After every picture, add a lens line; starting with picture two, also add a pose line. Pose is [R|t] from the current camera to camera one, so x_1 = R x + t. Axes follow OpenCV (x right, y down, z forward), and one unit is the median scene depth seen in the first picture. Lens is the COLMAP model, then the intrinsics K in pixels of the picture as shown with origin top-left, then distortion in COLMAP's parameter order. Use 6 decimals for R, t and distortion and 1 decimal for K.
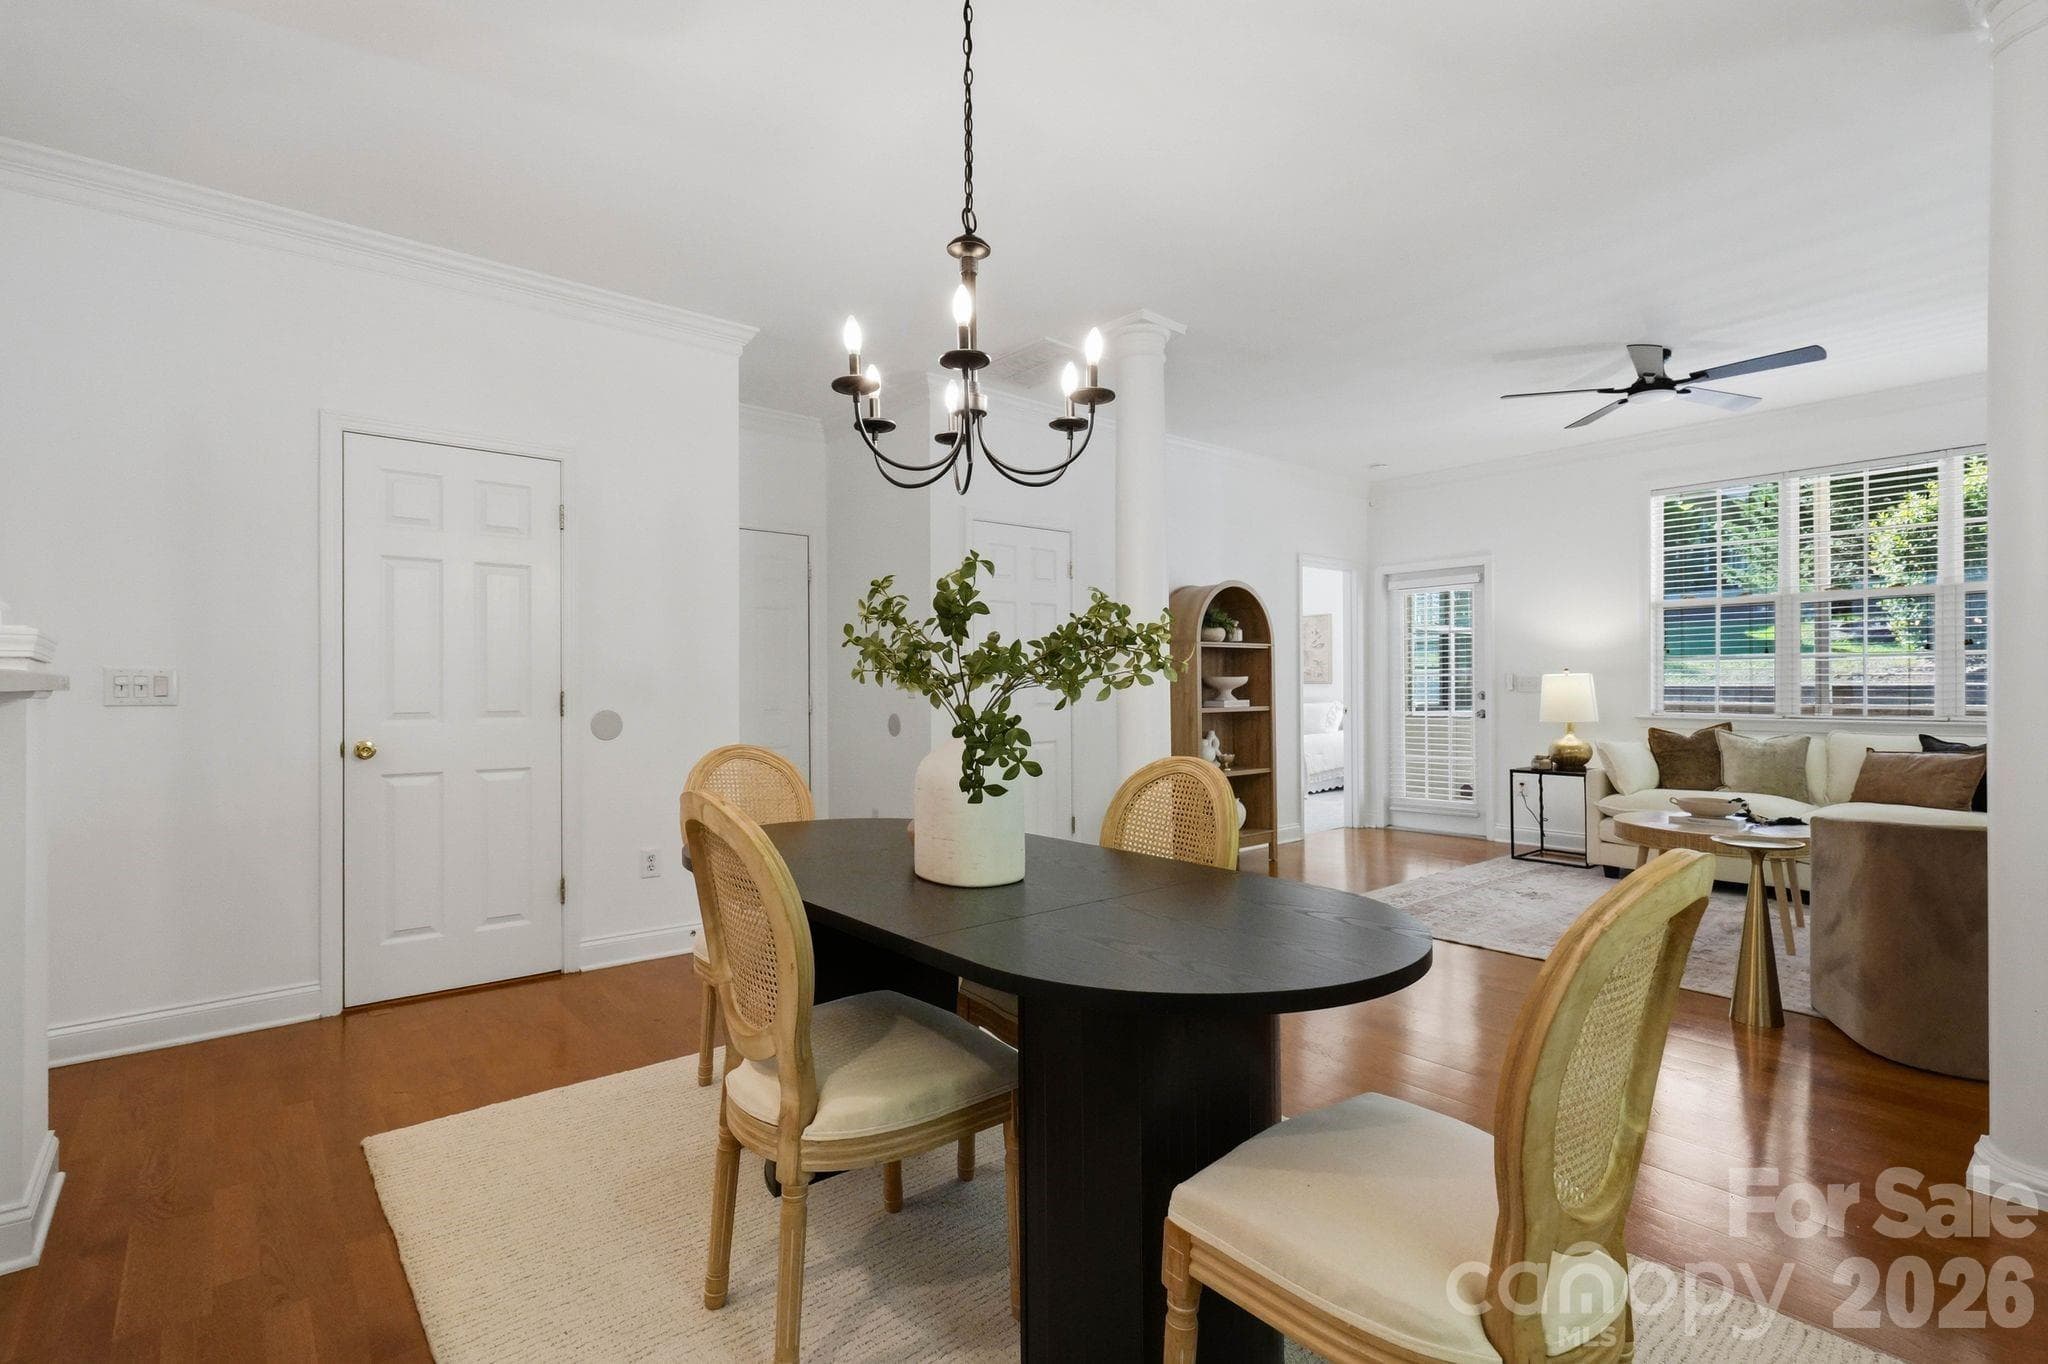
lens RADIAL K [[949.5, 0, 1021.0], [0, 949.5, 681.9], [0, 0, 1]] dist [0.004664, -0.000010]
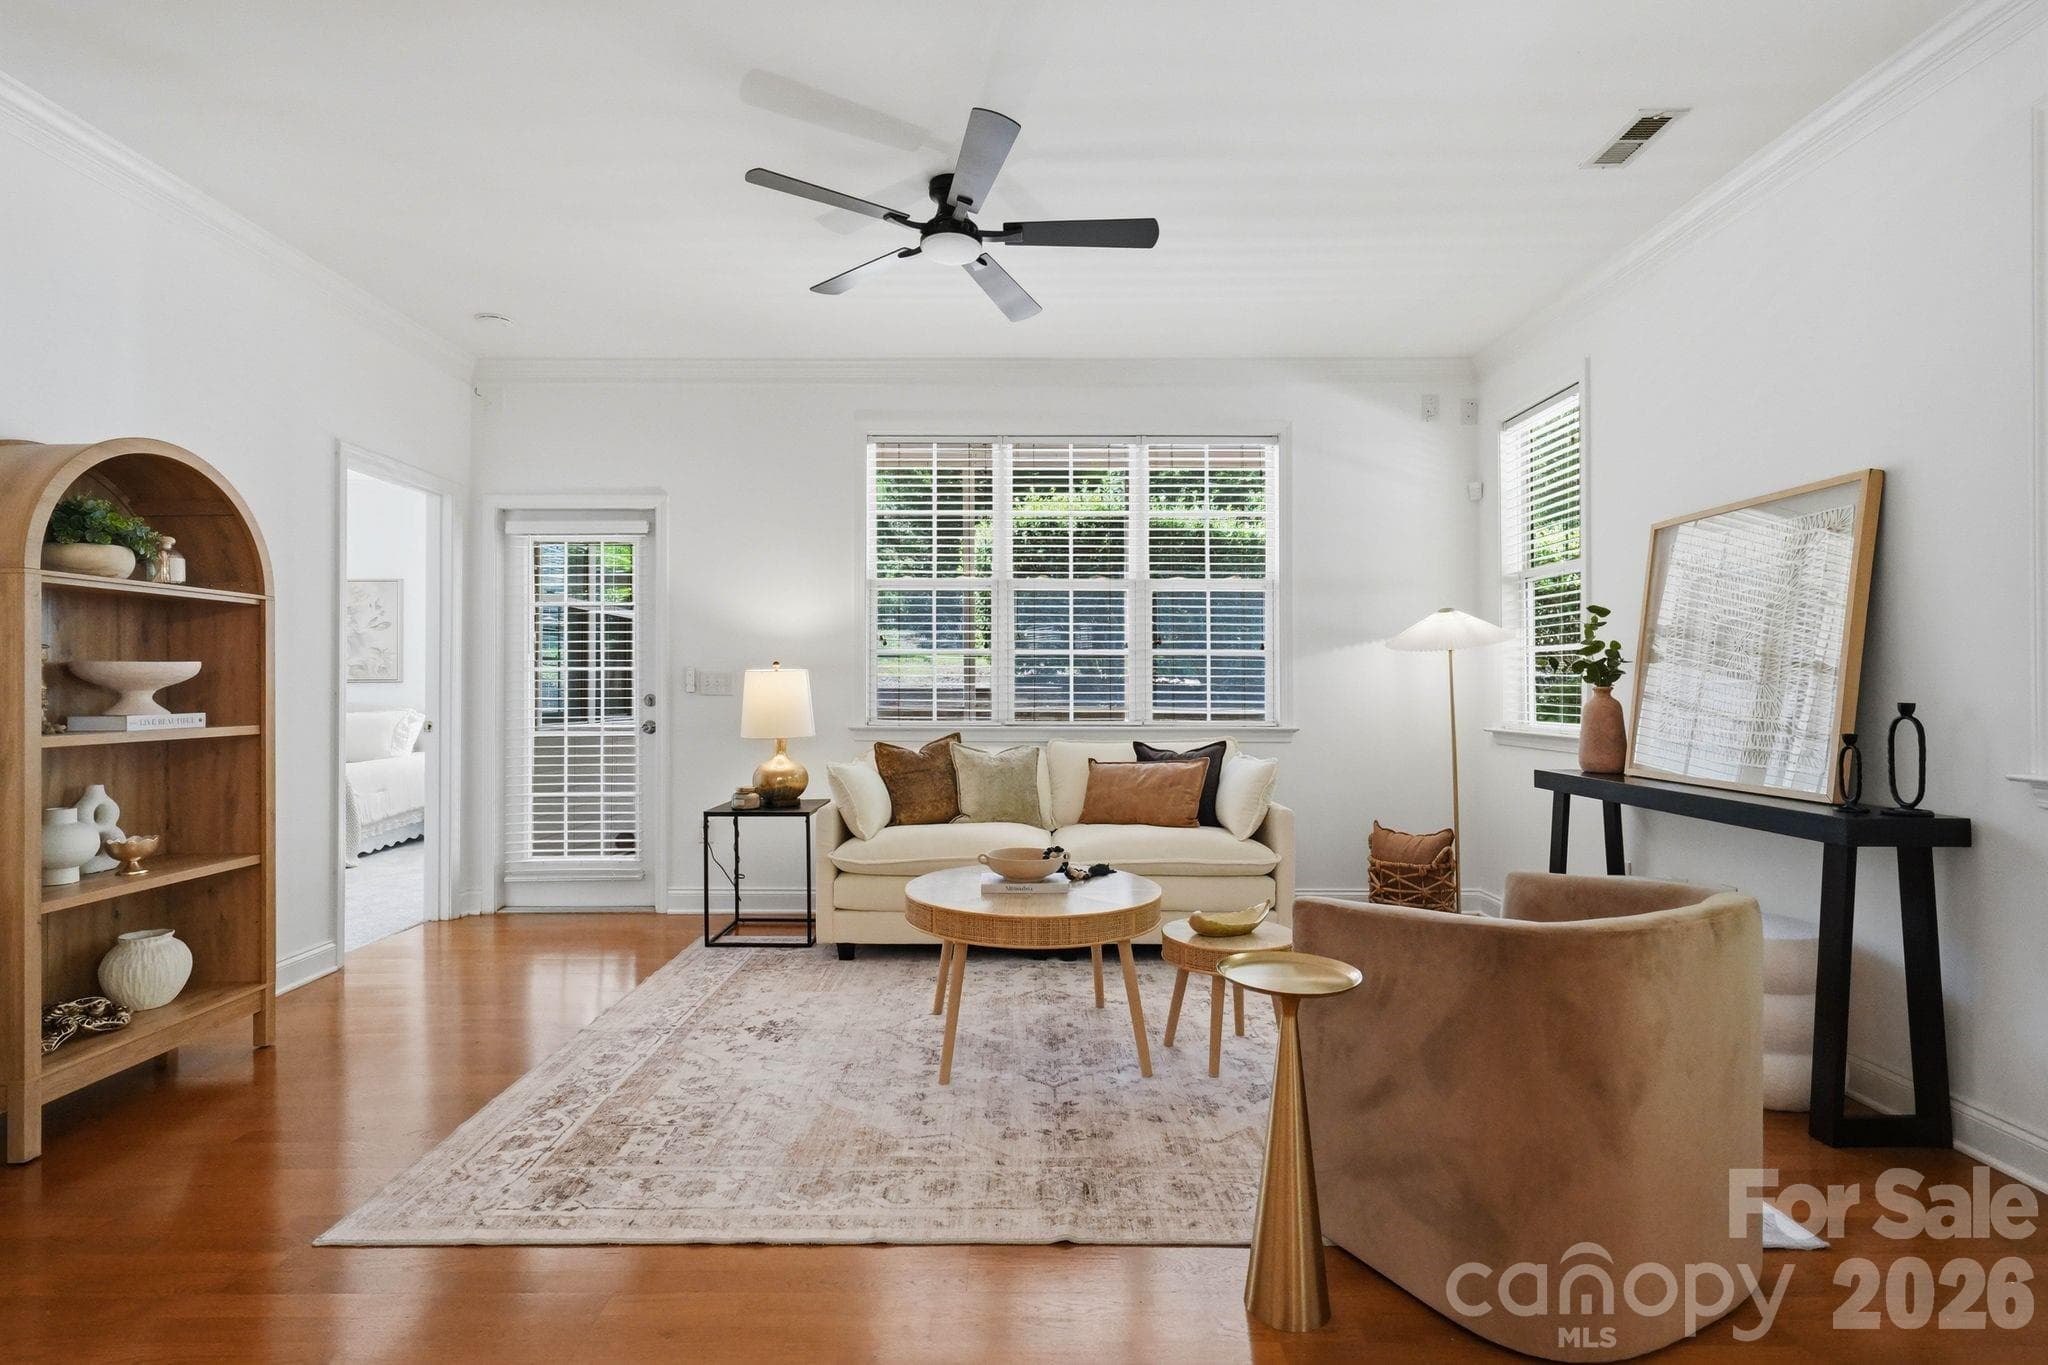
lens RADIAL K [[989.2, 0, 1016.6], [0, 989.2, 679.9], [0, 0, 1]] dist [-0.000730, 0.001341]
pose [[0.642241, 0.010740, 0.766428, 0.126462], [-0.006509, 0.999942, -0.008558, 0.004572], [-0.766475, 0.000508, 0.642274, 0.393838]]
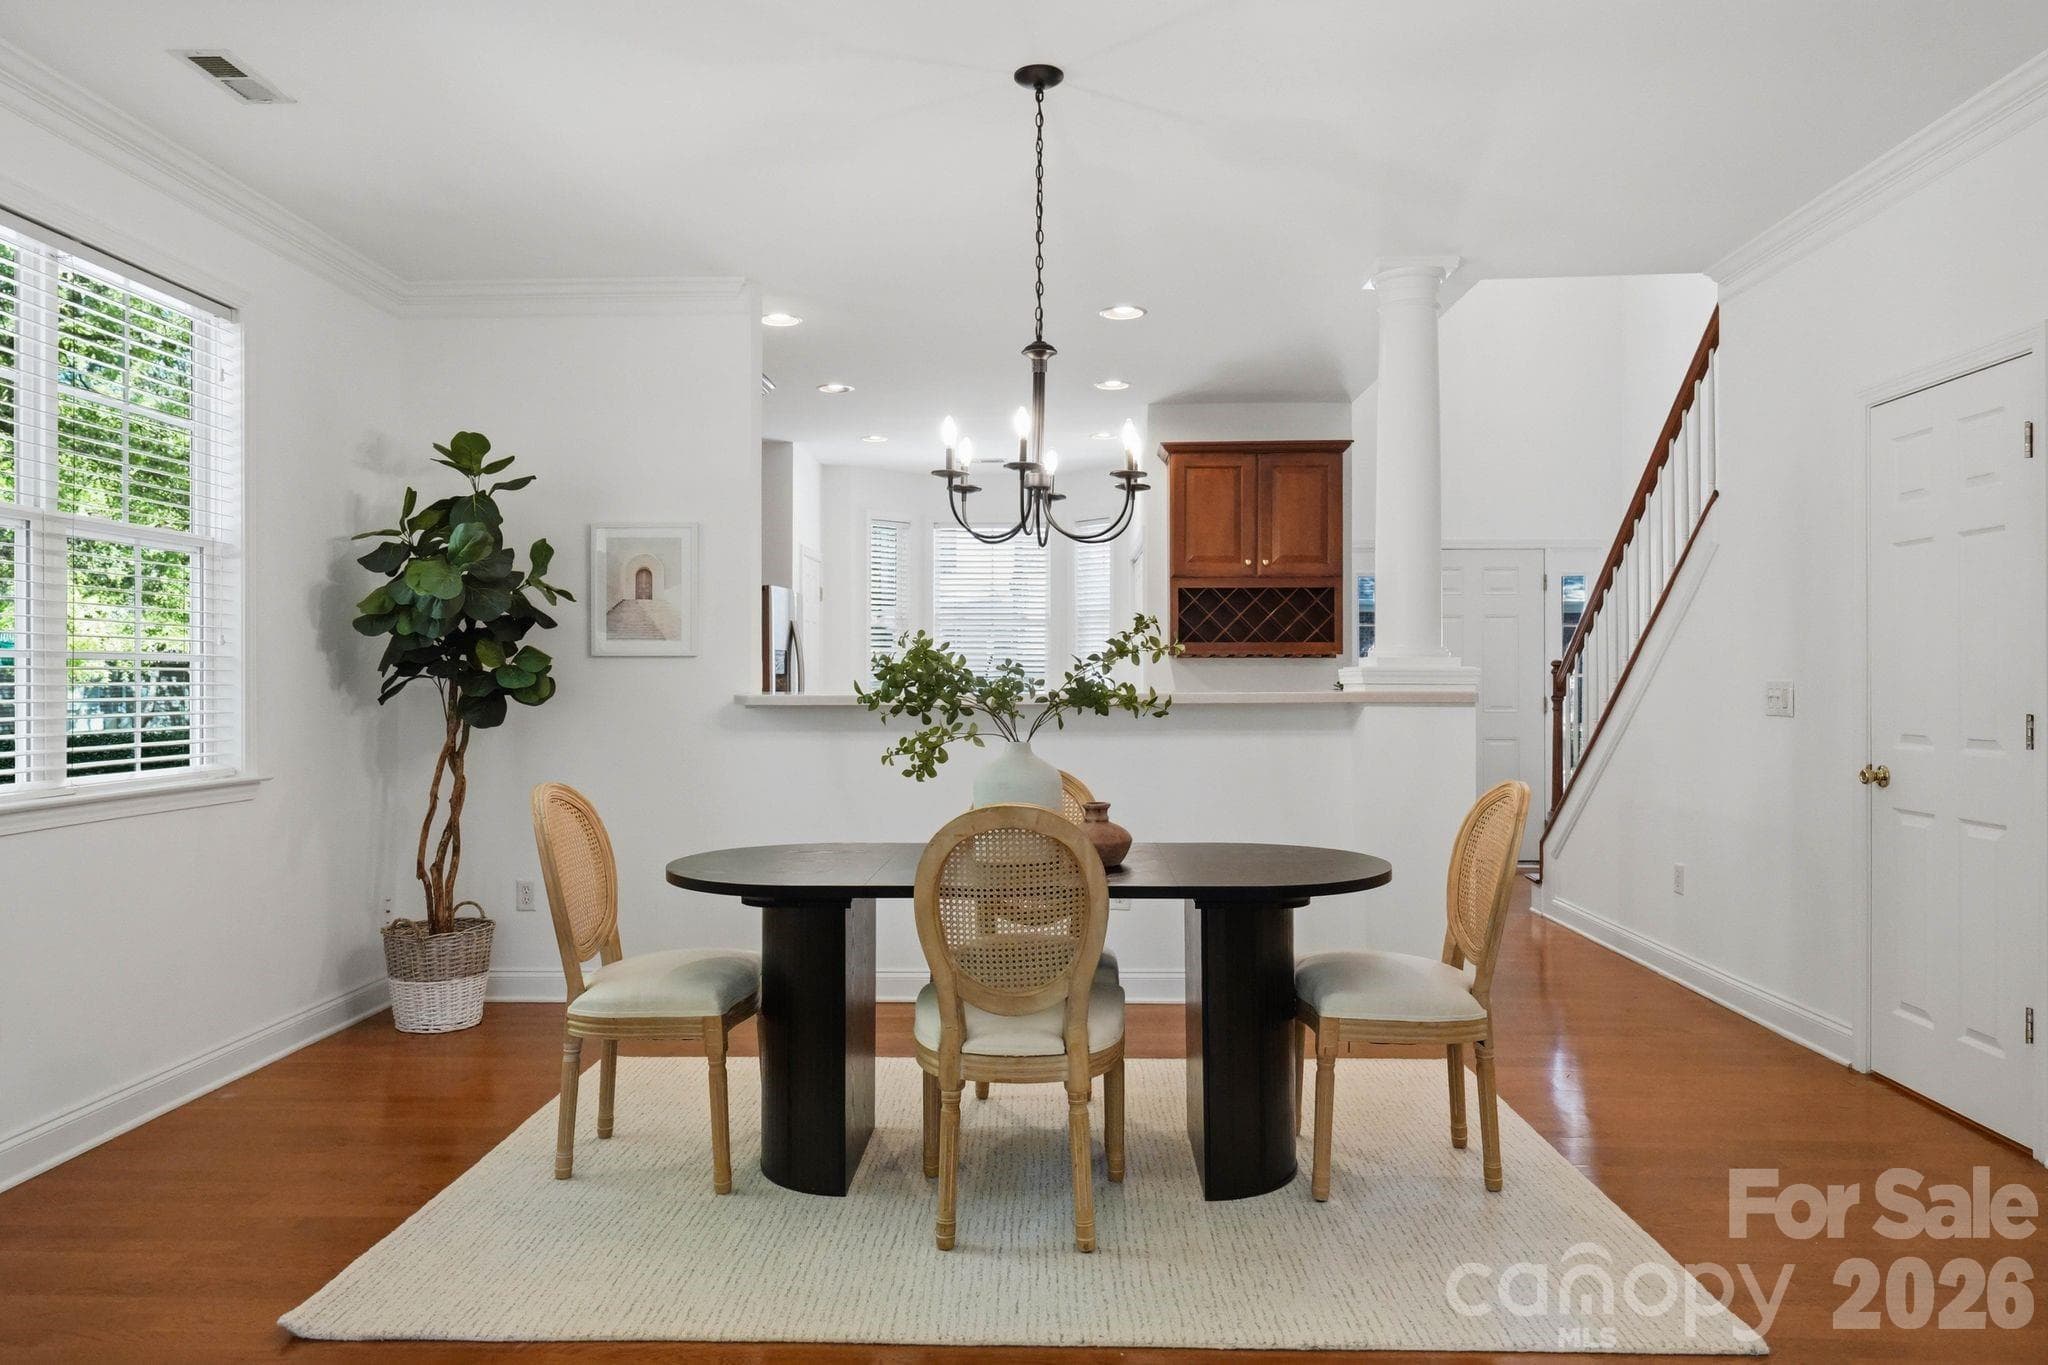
lens RADIAL K [[1364.4, 0, 1022.8], [0, 1364.4, 672.6], [0, 0, 1]] dist [-0.001652, 0.002326]
pose [[-0.668848, 0.001471, -0.743398, 0.398747], [0.009151, 0.999939, -0.006256, -0.011557], [0.743343, -0.010987, -0.668821, 0.677872]]
